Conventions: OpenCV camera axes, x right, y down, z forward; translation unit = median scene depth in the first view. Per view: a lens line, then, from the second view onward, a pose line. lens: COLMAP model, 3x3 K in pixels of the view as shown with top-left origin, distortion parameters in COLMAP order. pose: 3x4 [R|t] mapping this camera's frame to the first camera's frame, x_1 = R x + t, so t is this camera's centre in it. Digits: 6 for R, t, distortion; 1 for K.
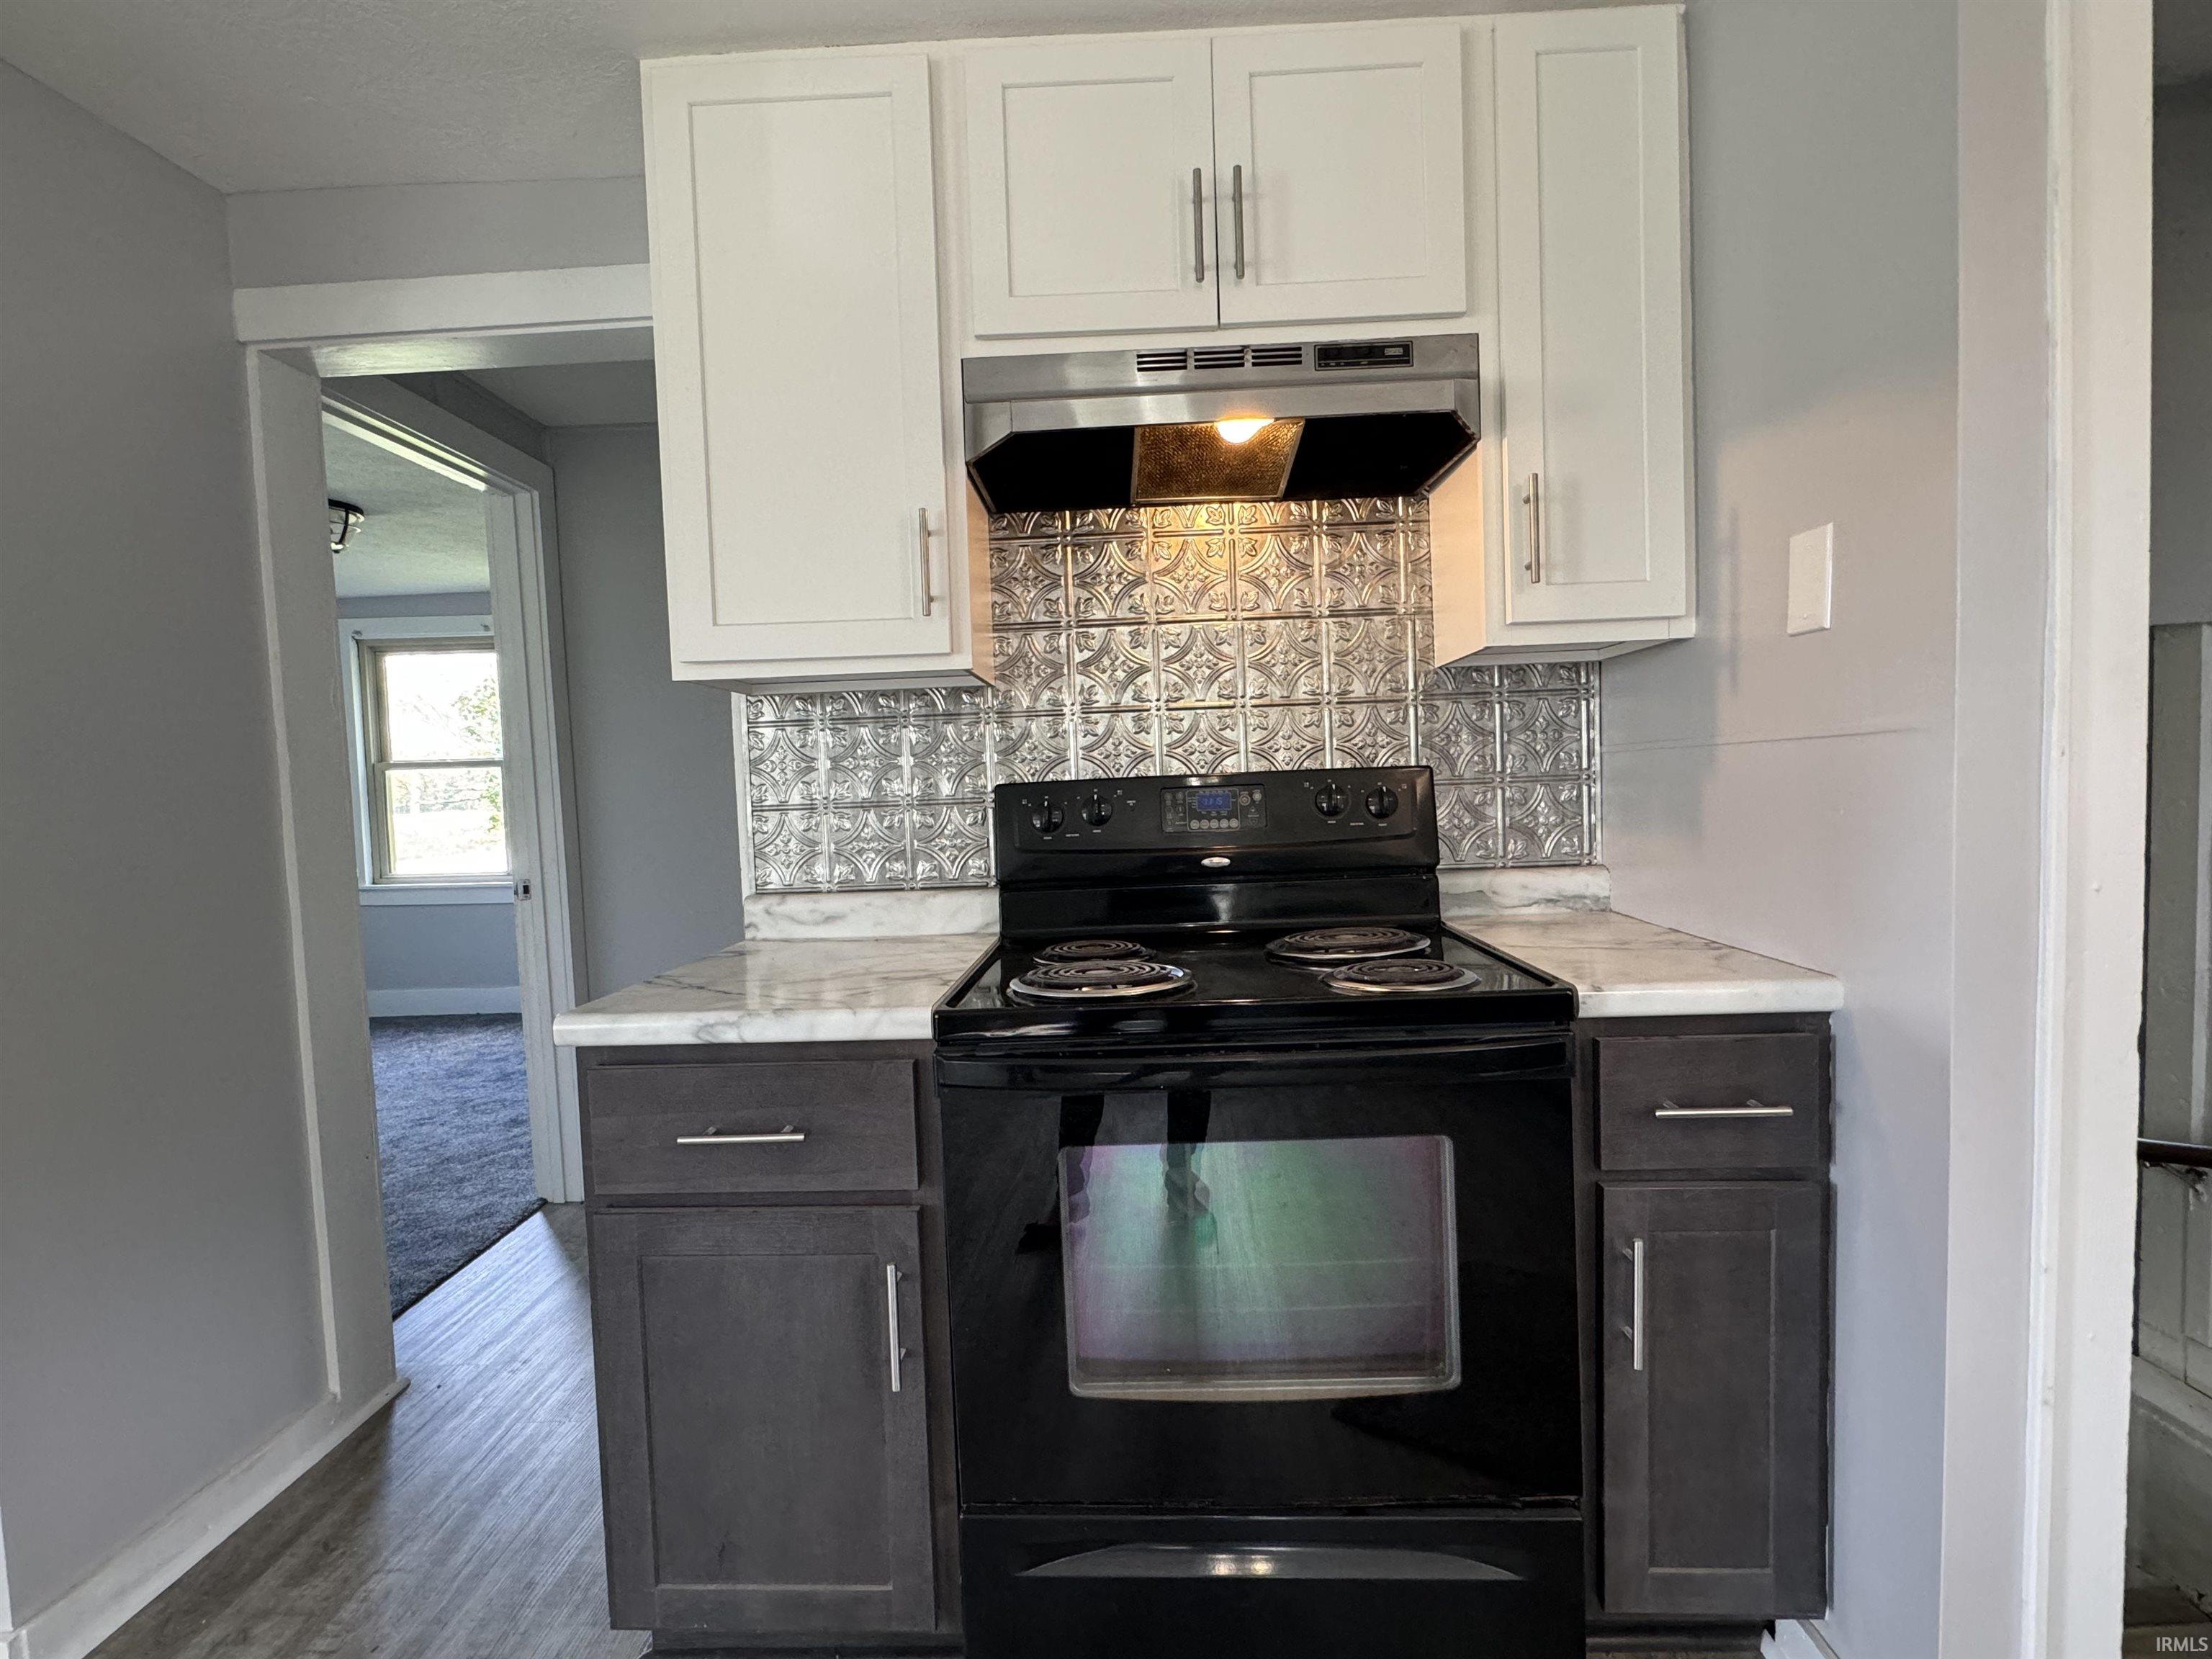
lens RADIAL K [[1049.9, 0, 1105.2], [0, 1049.9, 829.9], [0, 0, 1]] dist [-0.000540, -0.001007]
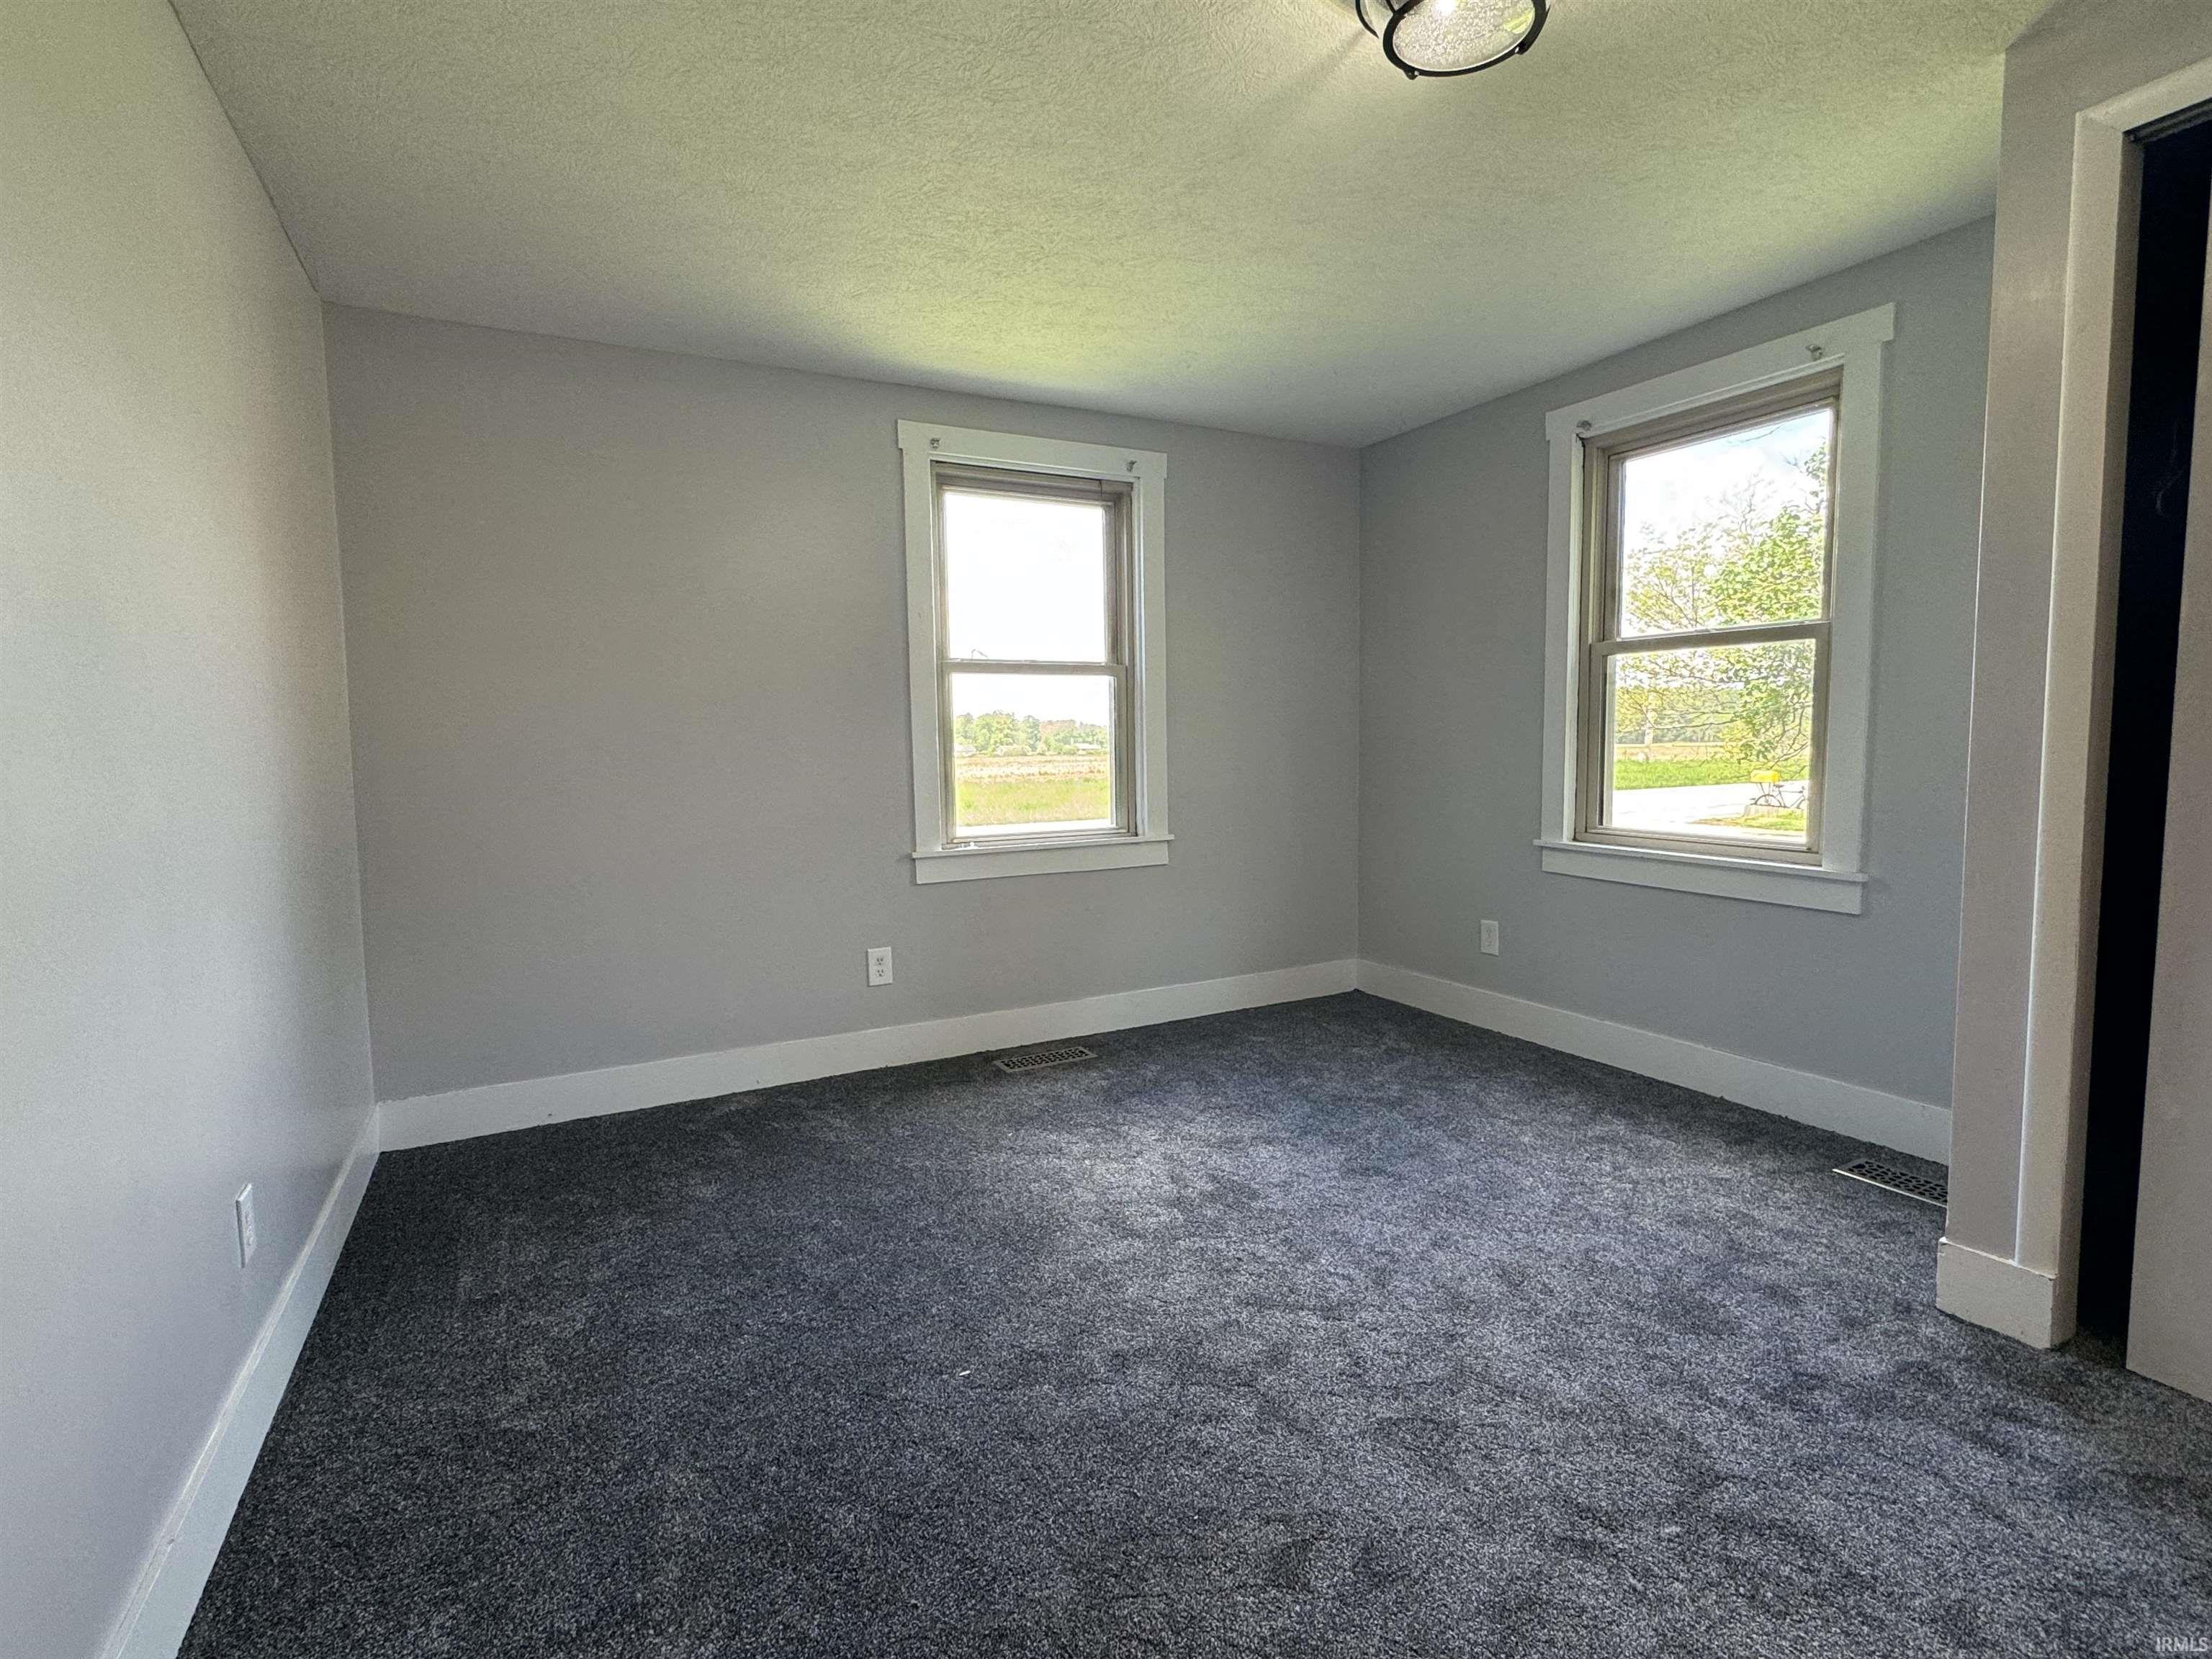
lens RADIAL K [[1049.9, 0, 1096.7], [0, 1049.9, 831.6], [0, 0, 1]] dist [-0.000540, -0.001007]
pose [[0.484545, 0.101467, -0.868862, -0.296779], [-0.043727, 0.994818, 0.091790, 0.002015], [0.873673, -0.006484, 0.486471, 0.453194]]
